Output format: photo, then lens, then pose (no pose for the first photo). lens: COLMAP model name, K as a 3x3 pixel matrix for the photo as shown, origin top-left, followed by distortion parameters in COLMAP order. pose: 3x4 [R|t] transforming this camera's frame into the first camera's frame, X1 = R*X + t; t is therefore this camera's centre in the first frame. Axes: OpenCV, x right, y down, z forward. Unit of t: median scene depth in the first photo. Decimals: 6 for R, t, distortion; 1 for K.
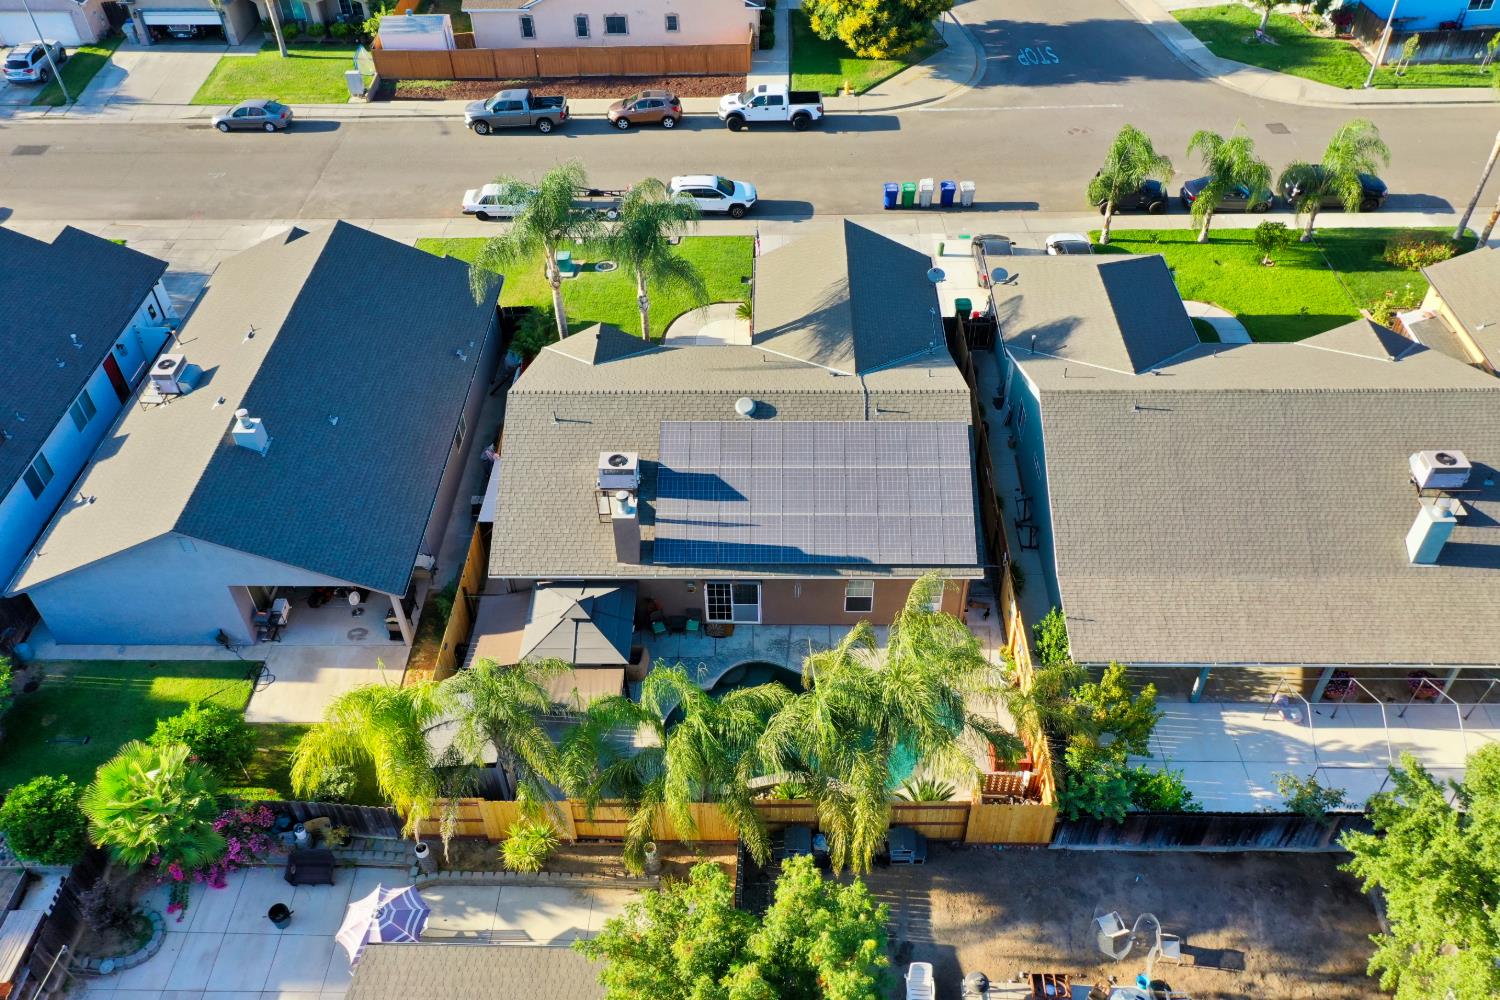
lens RADIAL K [[1181.0, 0, 748.7], [0, 1181.0, 502.8], [0, 0, 1]] dist [0.017007, -0.000528]
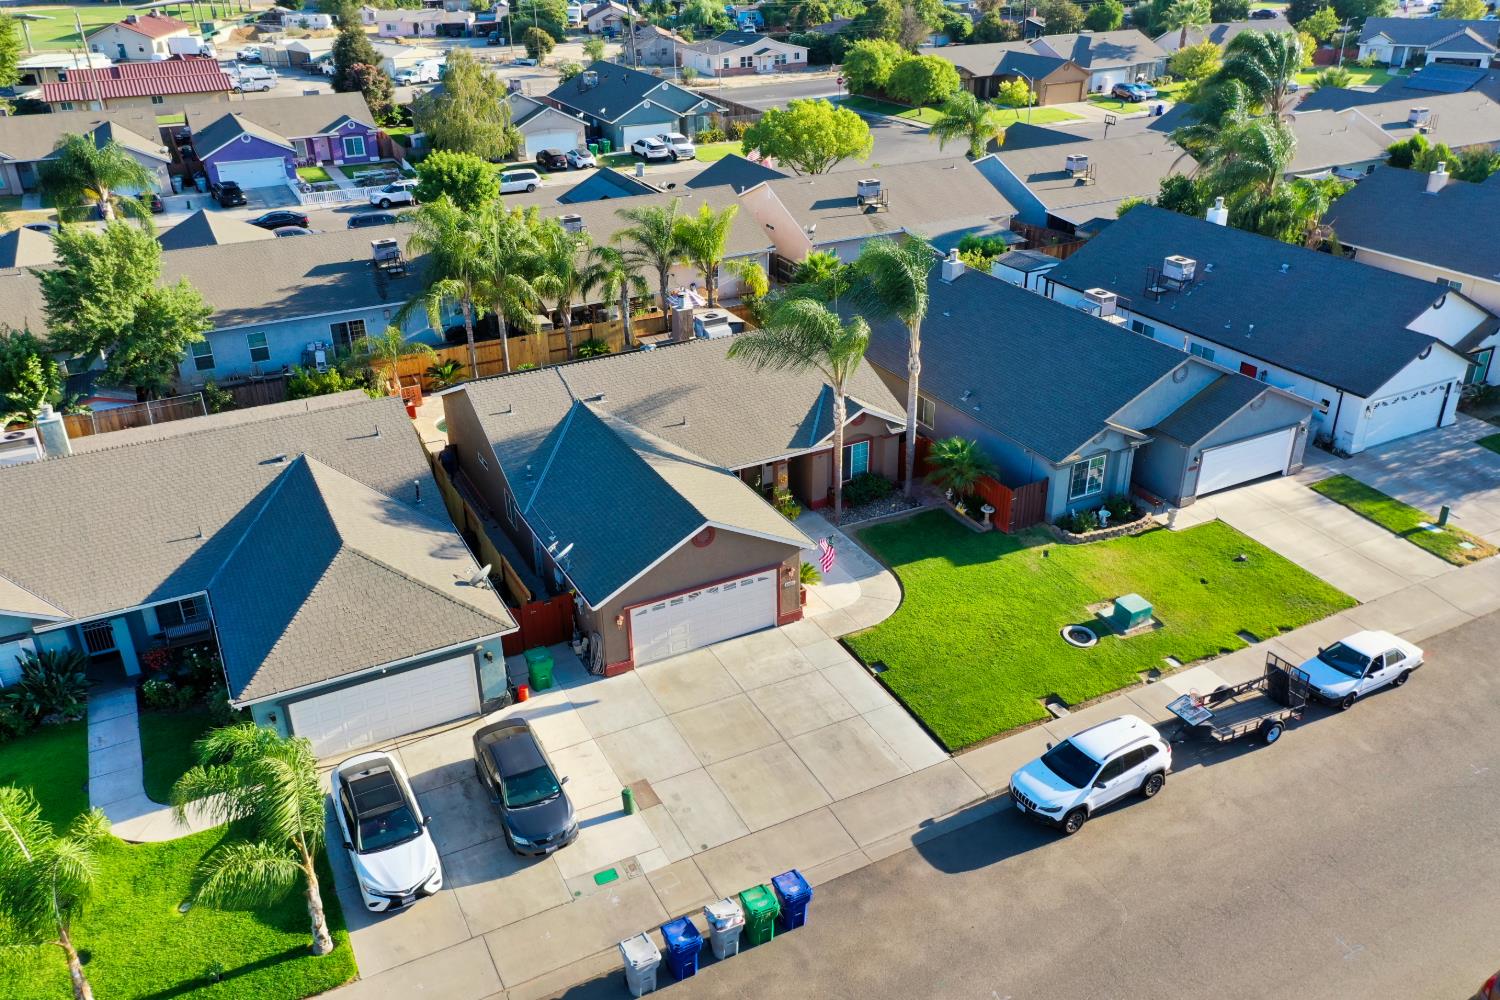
lens RADIAL K [[1181.0, 0, 751.6], [0, 1181.0, 501.0], [0, 0, 1]] dist [0.017007, -0.000528]
pose [[-0.875406, 0.247971, -0.414939, 0.342922], [-0.306944, 0.377981, 0.873451, -0.856900], [0.373429, 0.891987, -0.254773, 1.163770]]
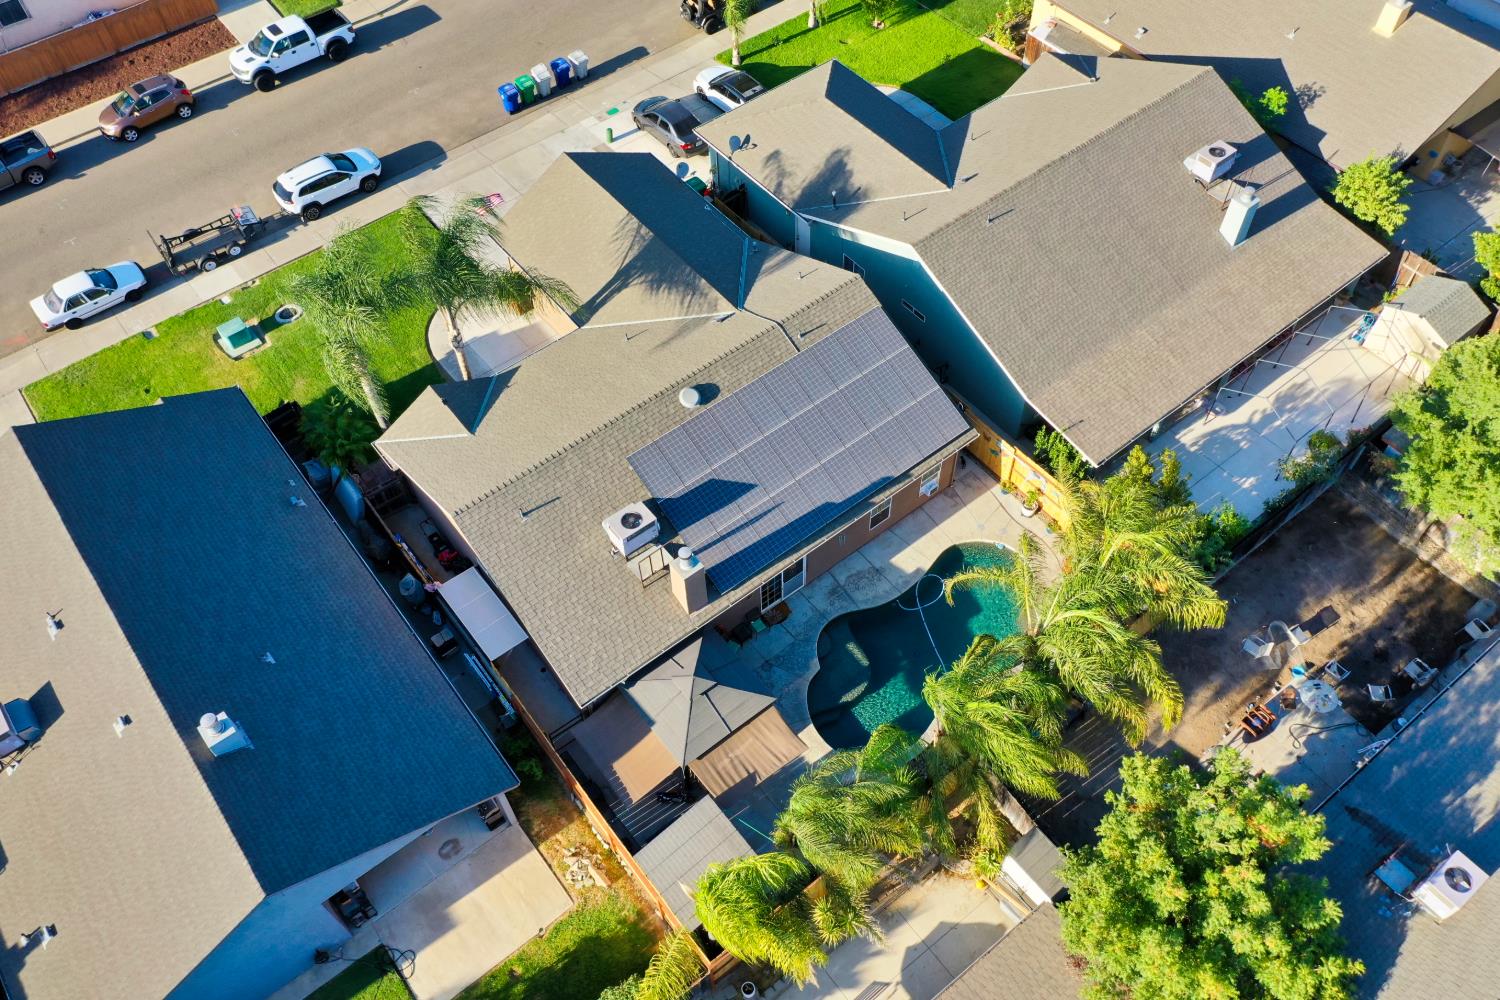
lens RADIAL K [[1181.0, 0, 747.8], [0, 1181.0, 498.9], [0, 0, 1]] dist [0.017007, -0.000528]
pose [[0.773840, -0.510889, 0.374385, -0.280514], [0.437702, 0.858586, 0.266919, -0.189983], [-0.457808, -0.042684, 0.888026, 0.120421]]
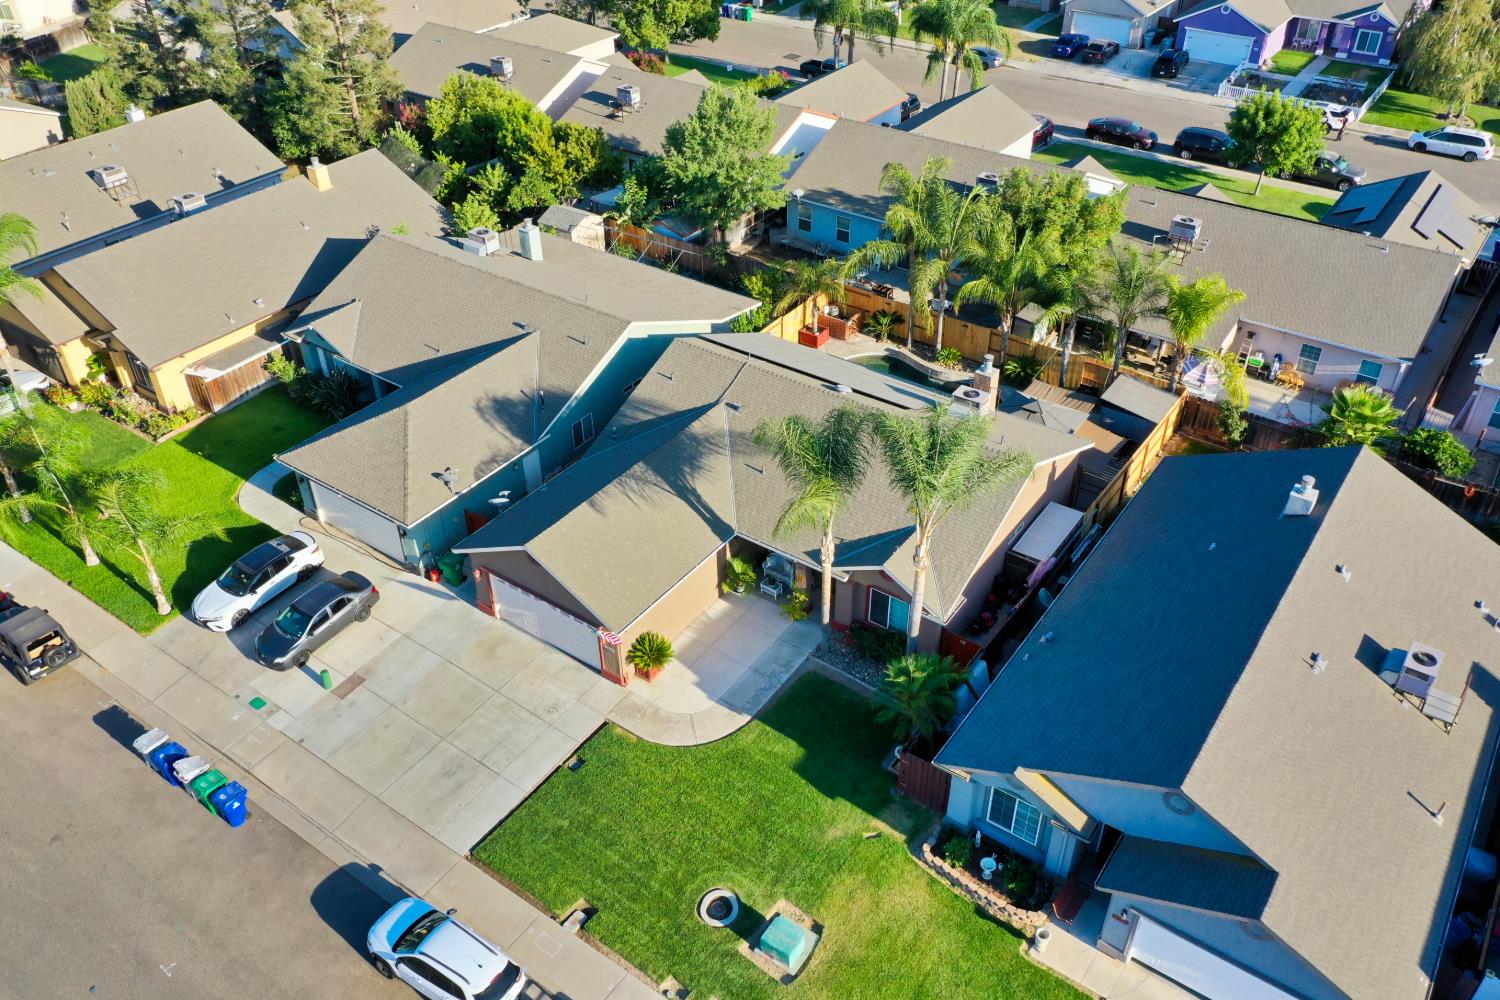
lens RADIAL K [[1181.0, 0, 746.2], [0, 1181.0, 502.8], [0, 0, 1]] dist [0.017007, -0.000528]
pose [[-0.824409, -0.313401, 0.471307, -0.387550], [0.406392, 0.251822, 0.878312, -0.853967], [-0.393950, 0.915623, -0.080241, 0.966594]]
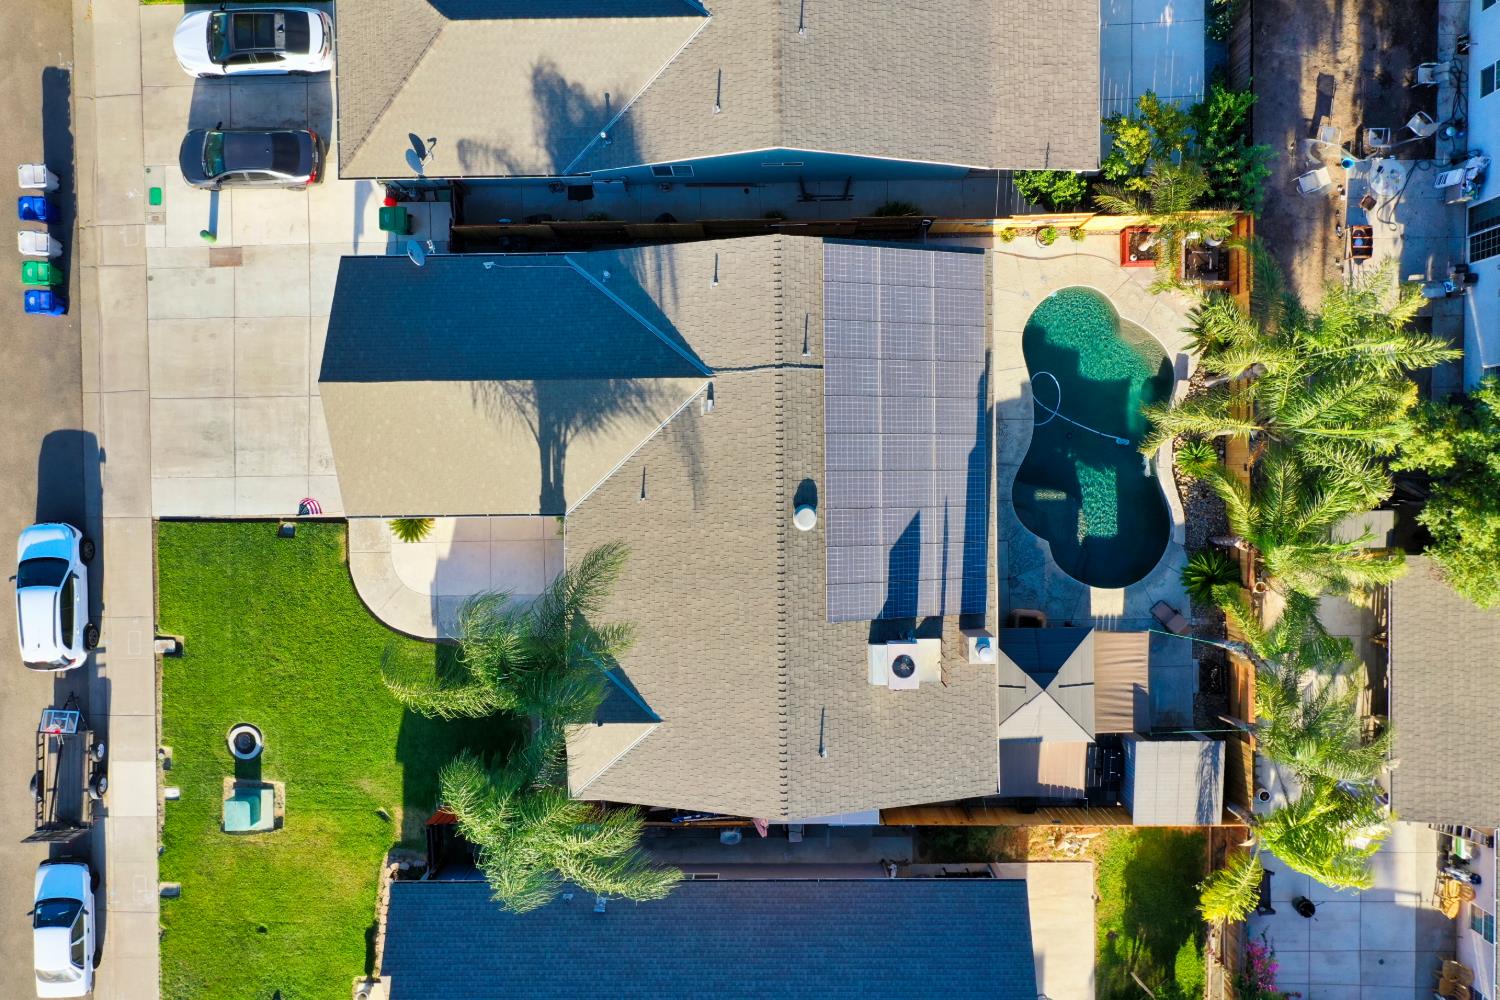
lens RADIAL K [[1181.0, 0, 748.0], [0, 1181.0, 491.4], [0, 0, 1]] dist [0.017007, -0.000528]
pose [[-0.031192, -0.999505, 0.004215, 0.010157], [0.698745, -0.018790, 0.715124, -0.536548], [-0.714691, 0.025251, 0.698985, 0.369742]]
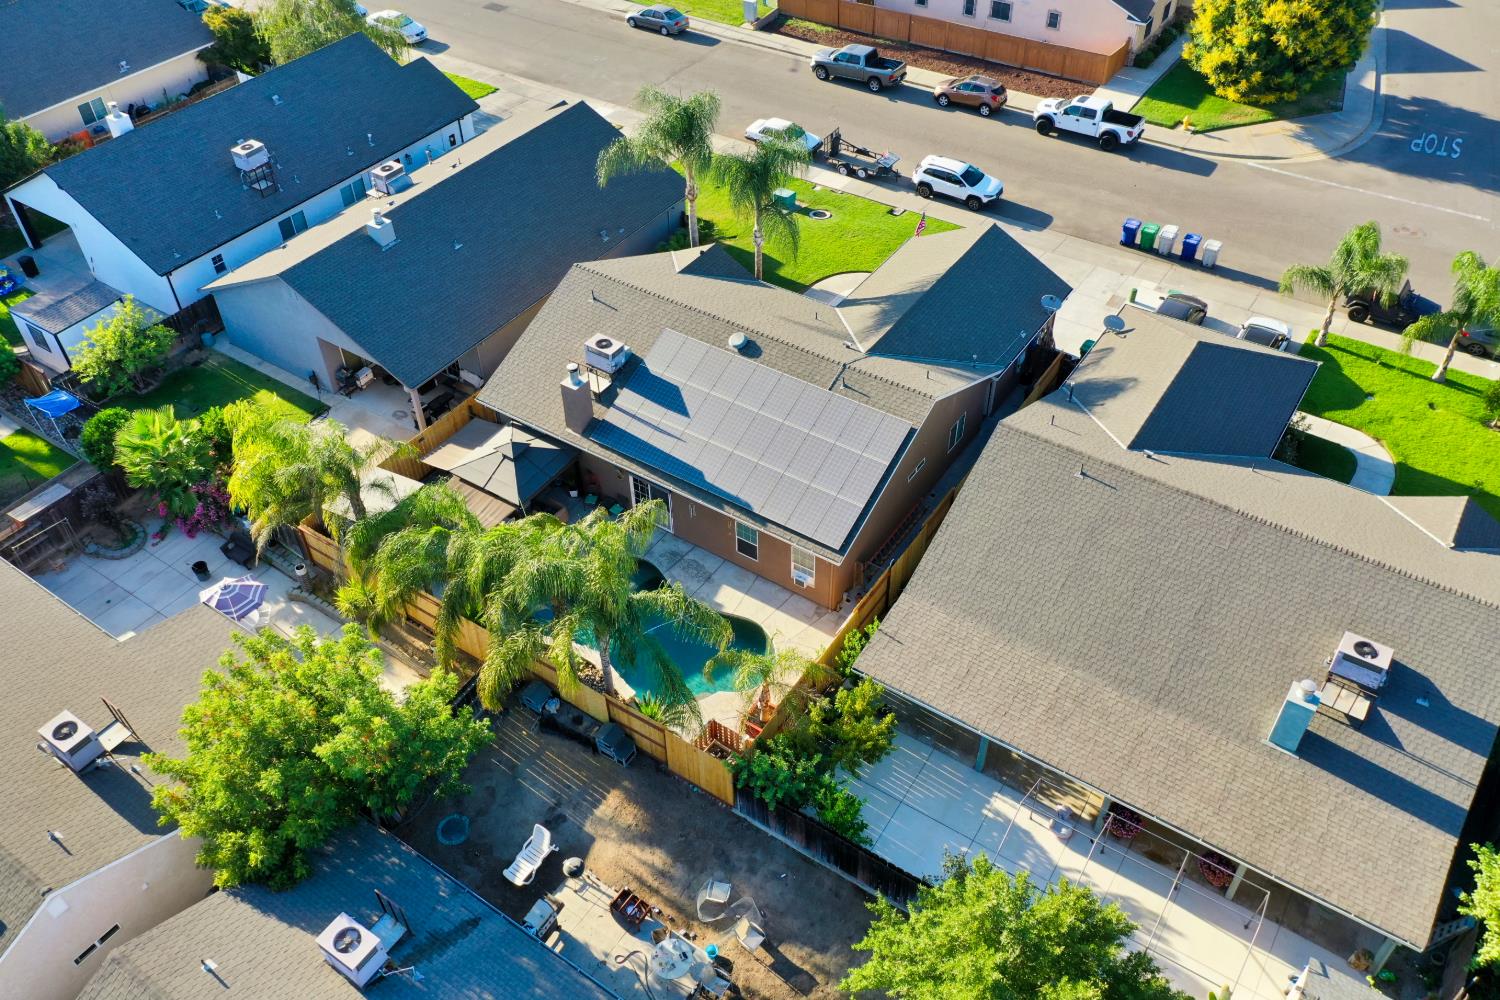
lens RADIAL K [[1181.0, 0, 747.2], [0, 1181.0, 500.8], [0, 0, 1]] dist [0.017007, -0.000528]
pose [[0.841452, 0.371254, -0.392592, 0.375901], [-0.369067, 0.925577, 0.084239, -0.032159], [0.394648, 0.074010, 0.915847, 0.030248]]
